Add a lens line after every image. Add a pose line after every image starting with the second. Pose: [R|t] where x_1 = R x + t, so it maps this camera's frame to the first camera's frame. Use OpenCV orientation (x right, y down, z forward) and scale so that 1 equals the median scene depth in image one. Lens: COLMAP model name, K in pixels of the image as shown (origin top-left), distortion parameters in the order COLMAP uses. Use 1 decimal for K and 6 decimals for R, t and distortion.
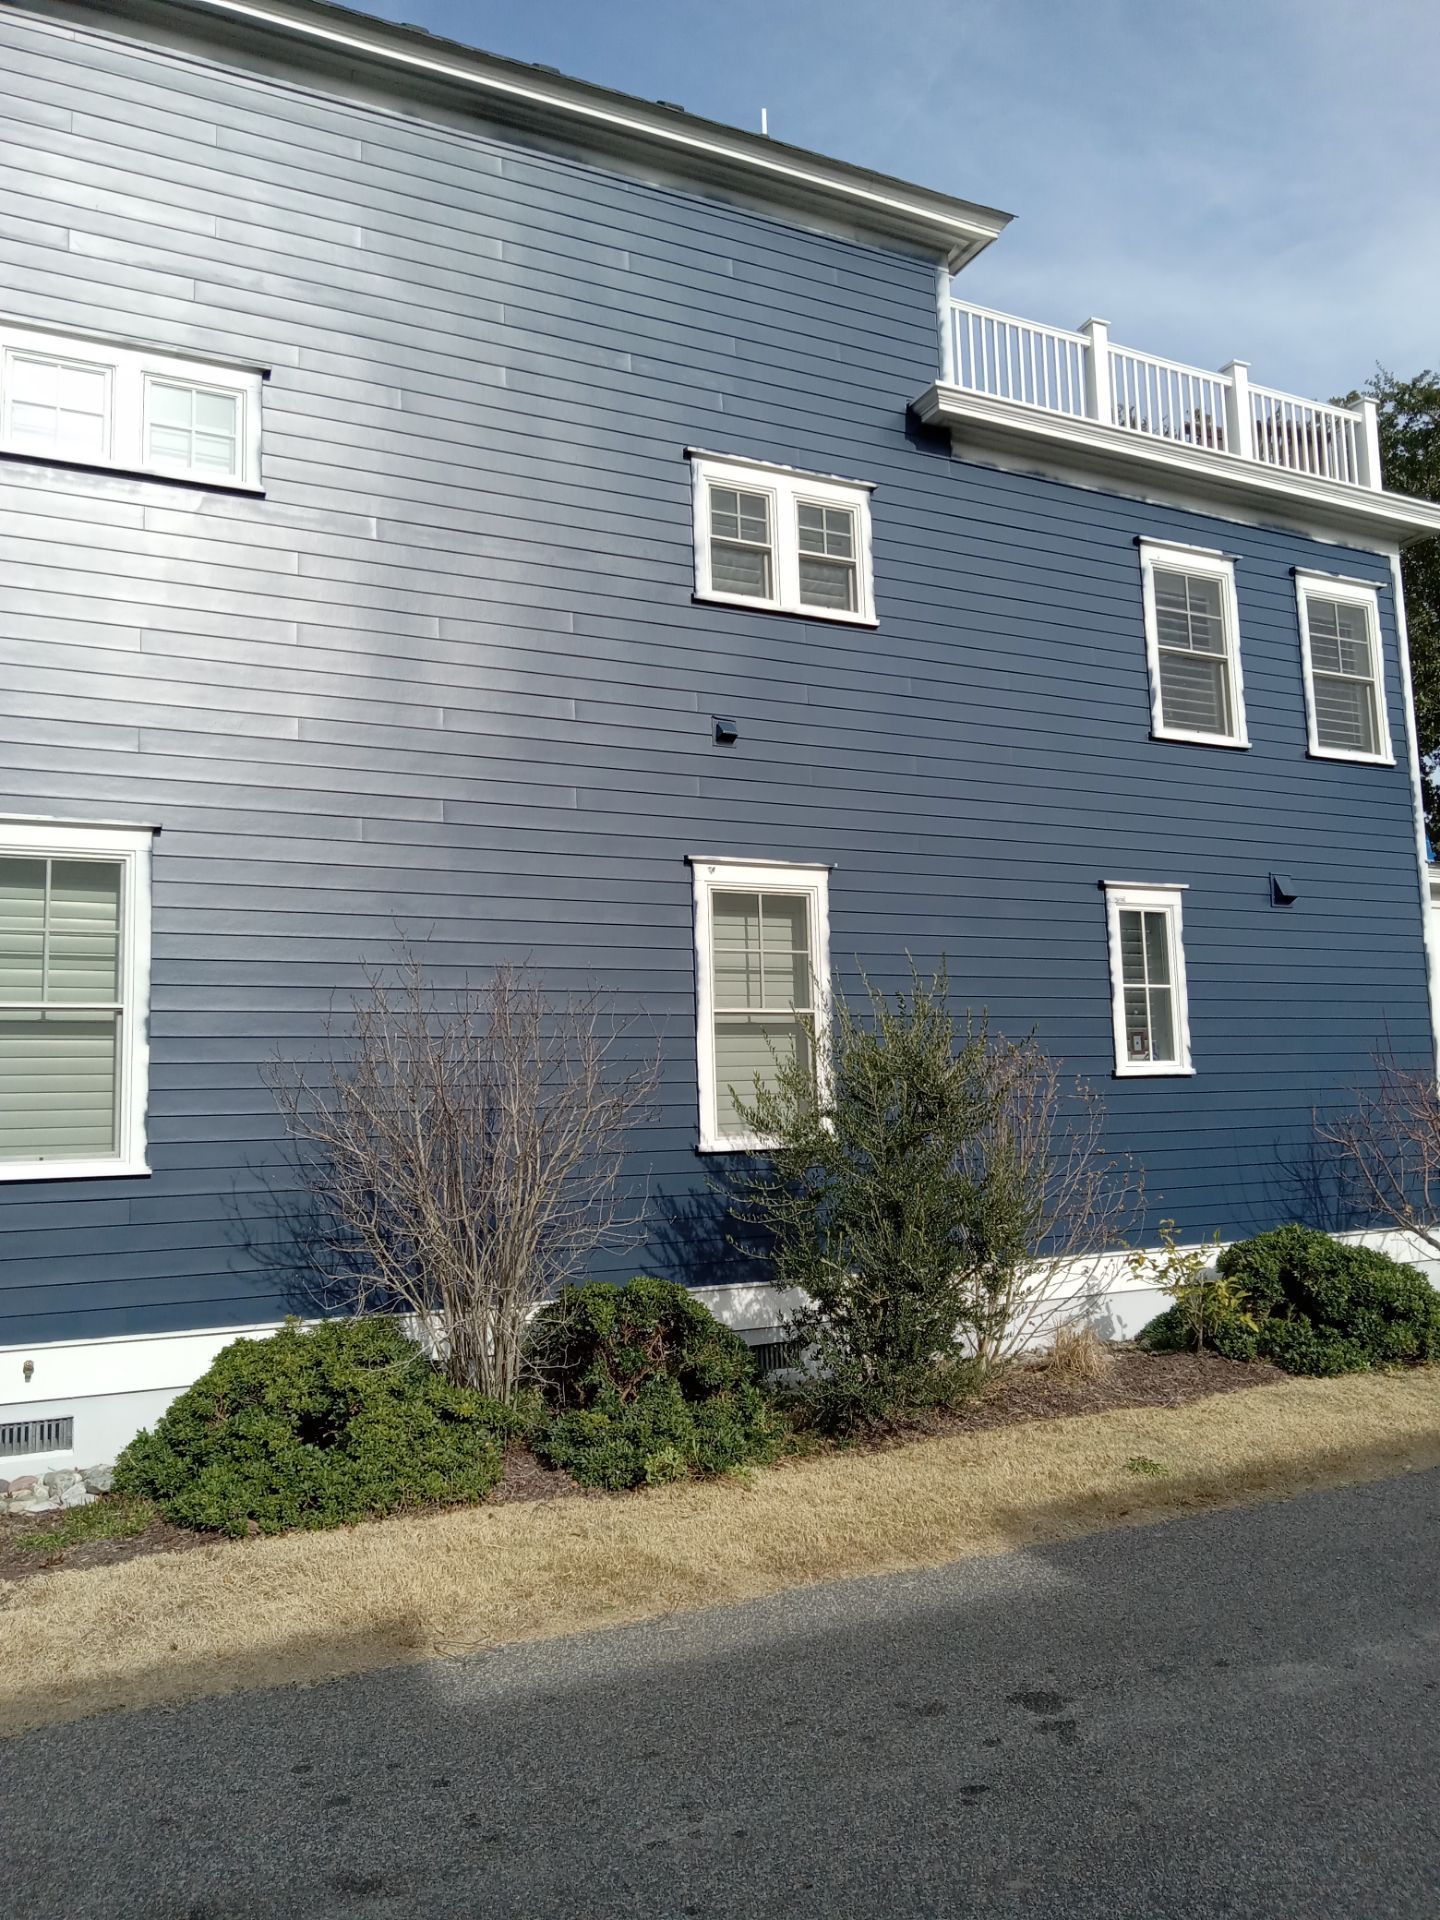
lens RADIAL K [[1424.1, 0, 728.5], [0, 1424.1, 965.3], [0, 0, 1]] dist [-0.001605, -0.005792]
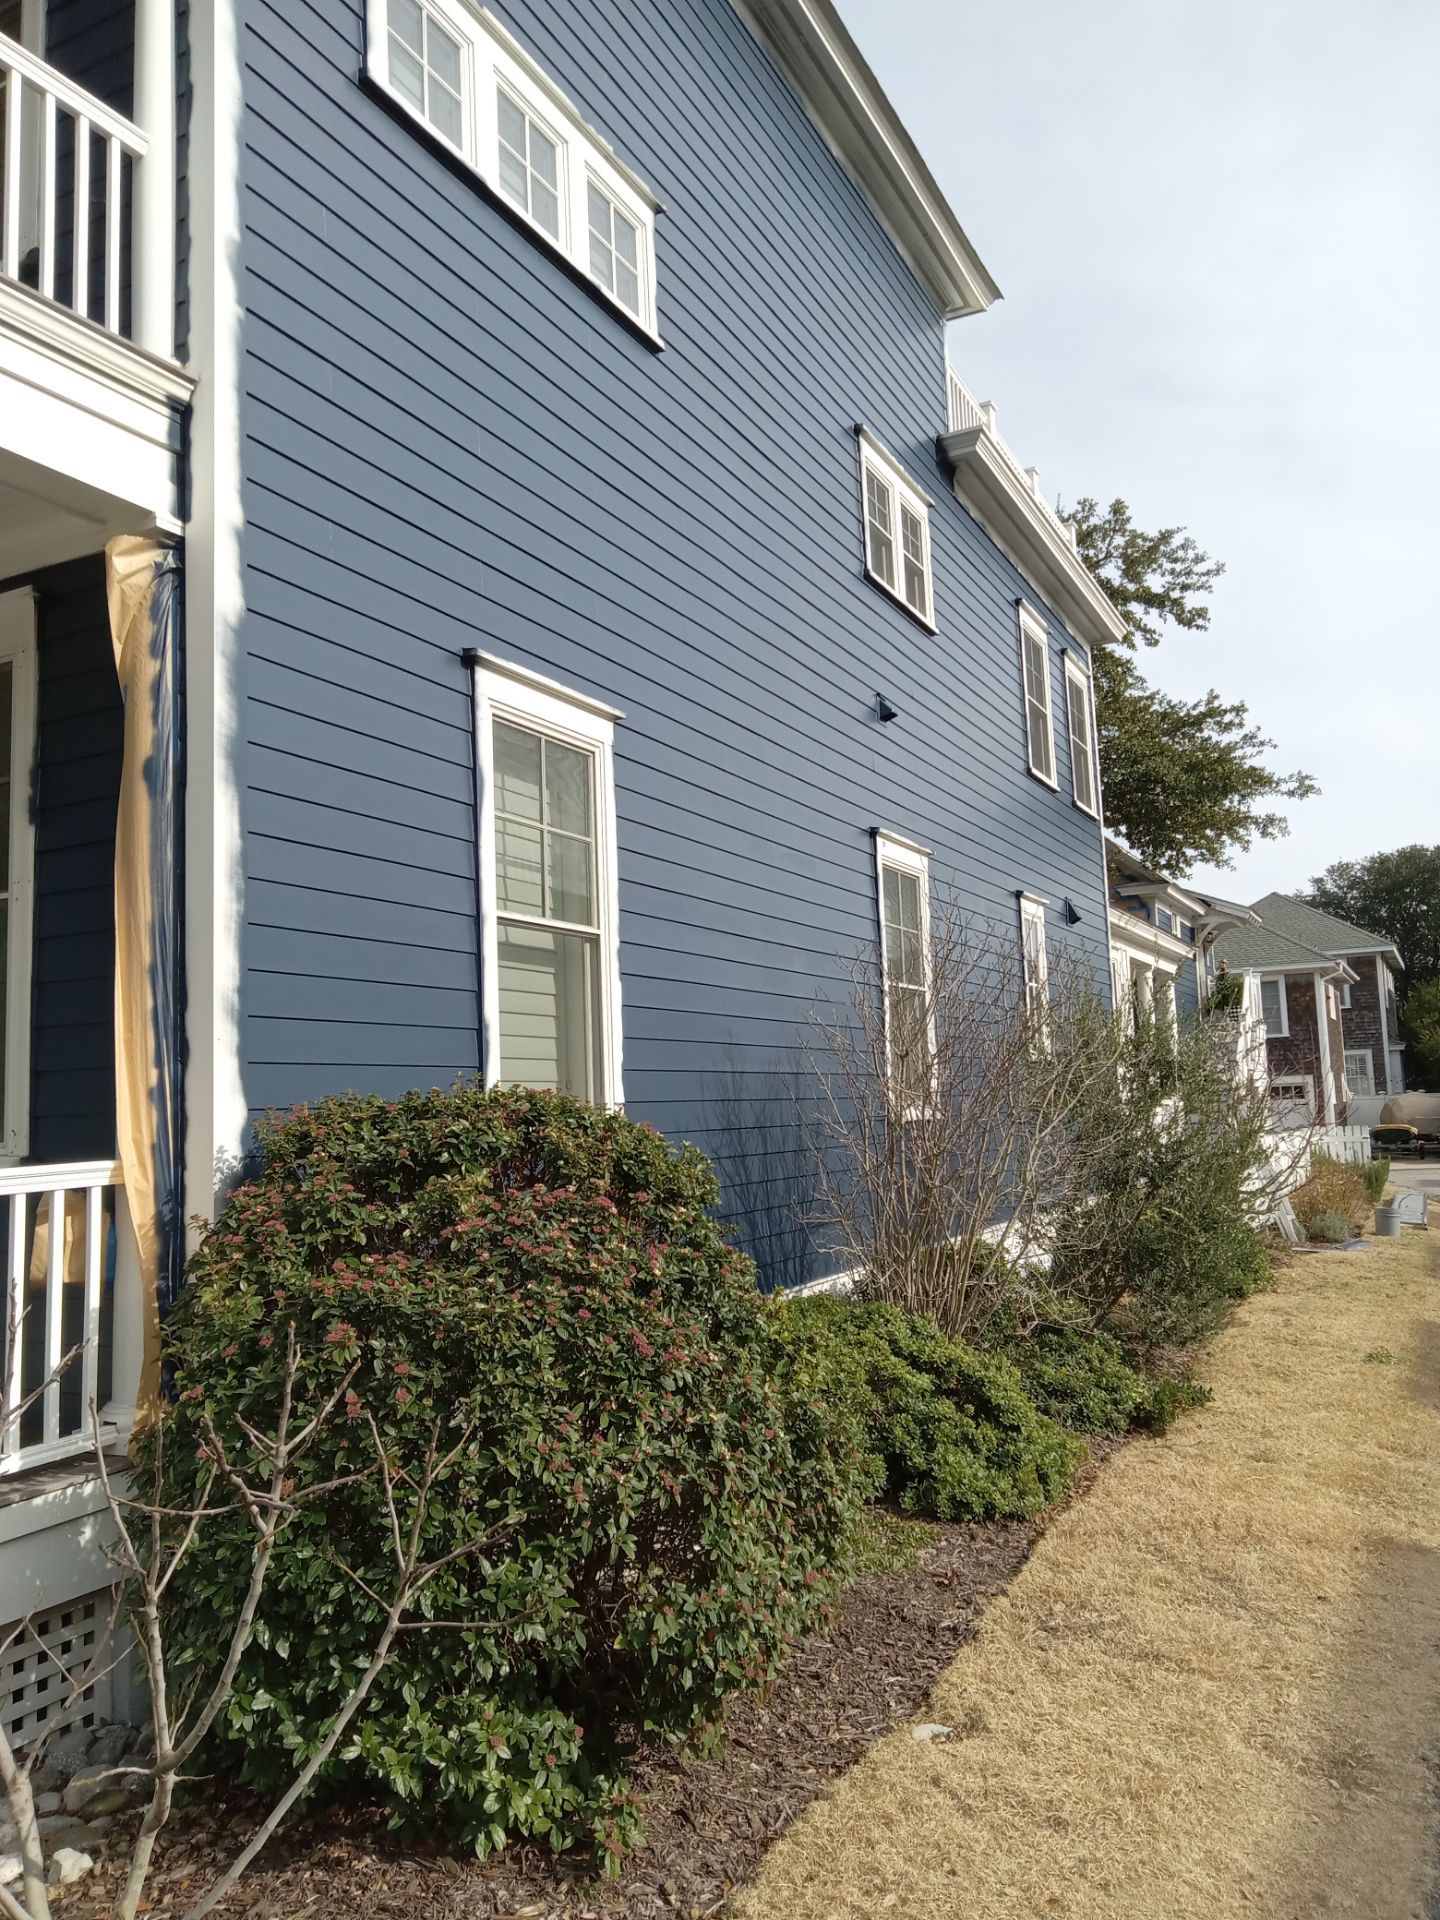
lens RADIAL K [[1424.1, 0, 728.5], [0, 1424.1, 965.3], [0, 0, 1]] dist [-0.001605, -0.005792]
pose [[0.802306, 0.068918, 0.592921, -0.605098], [-0.067571, 0.997414, -0.024501, 0.044480], [-0.593076, -0.020407, 0.804888, 0.208117]]
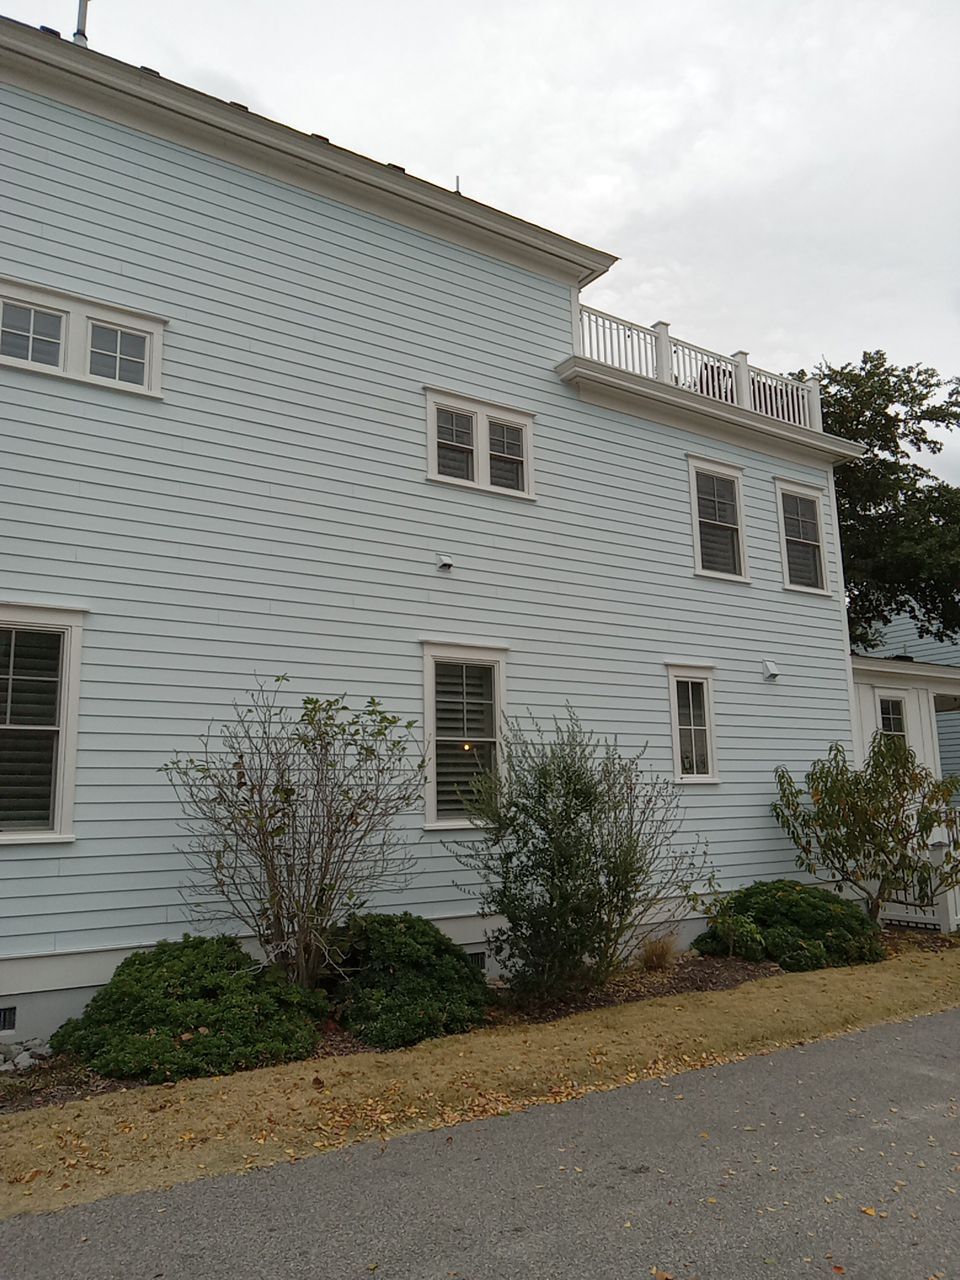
lens RADIAL K [[930.0, 0, 504.2], [0, 930.0, 650.7], [0, 0, 1]] dist [0.024294, -0.040951]
pose [[0.991826, 0.028636, 0.124347, -0.052847], [-0.020845, 0.997764, -0.063505, -0.000692], [-0.125887, 0.060394, 0.990205, -0.026030]]
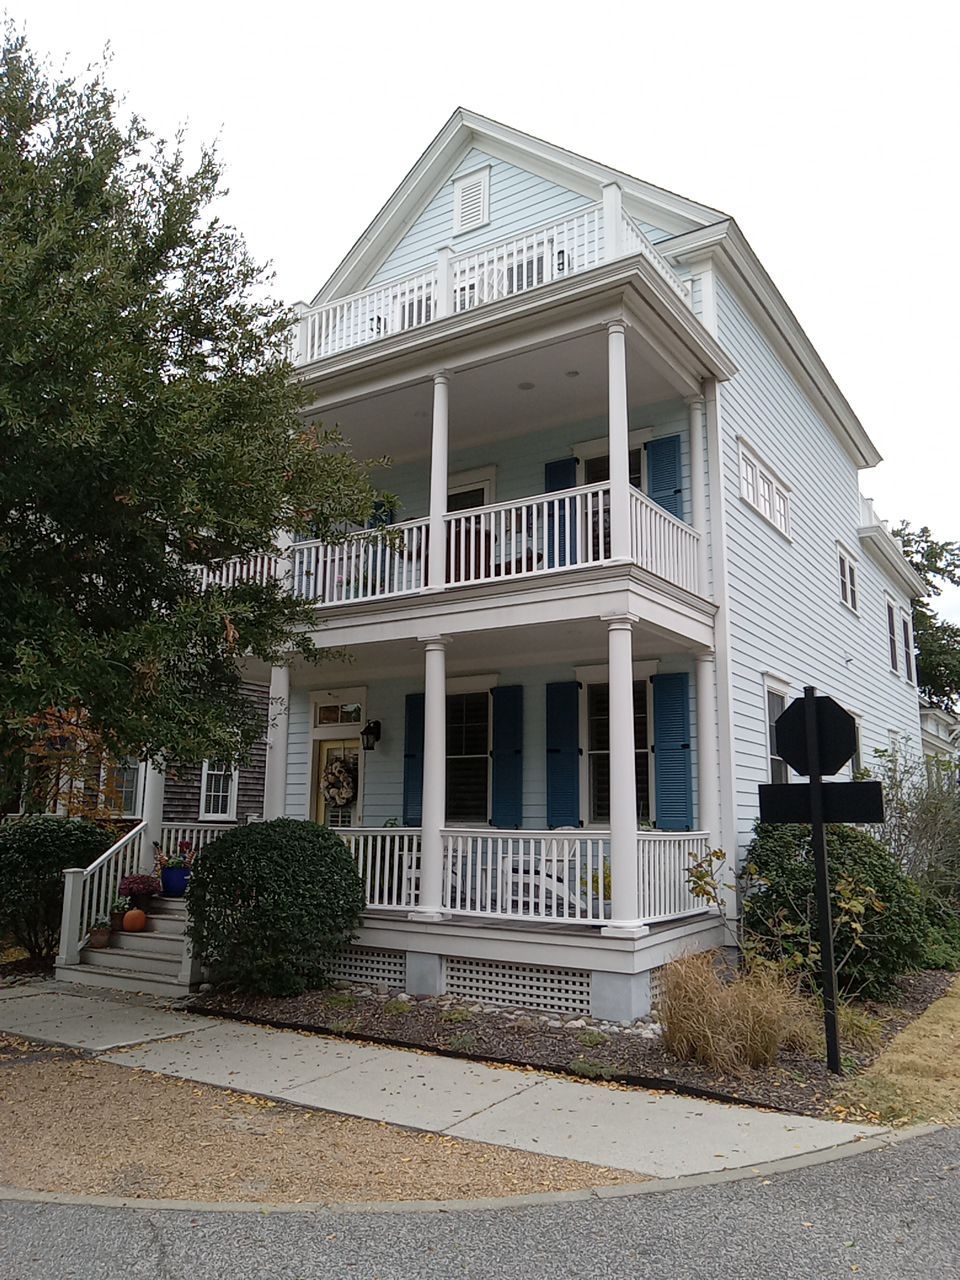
lens RADIAL K [[955.7, 0, 480.0], [0, 955.7, 640.0], [0, 0, 1]] dist [0.002255, -0.008606]
pose [[0.855243, 0.146941, 0.496958, -1.192314], [-0.108851, 0.988502, -0.104953, 0.038320], [-0.506666, 0.035666, 0.861404, -0.070964]]
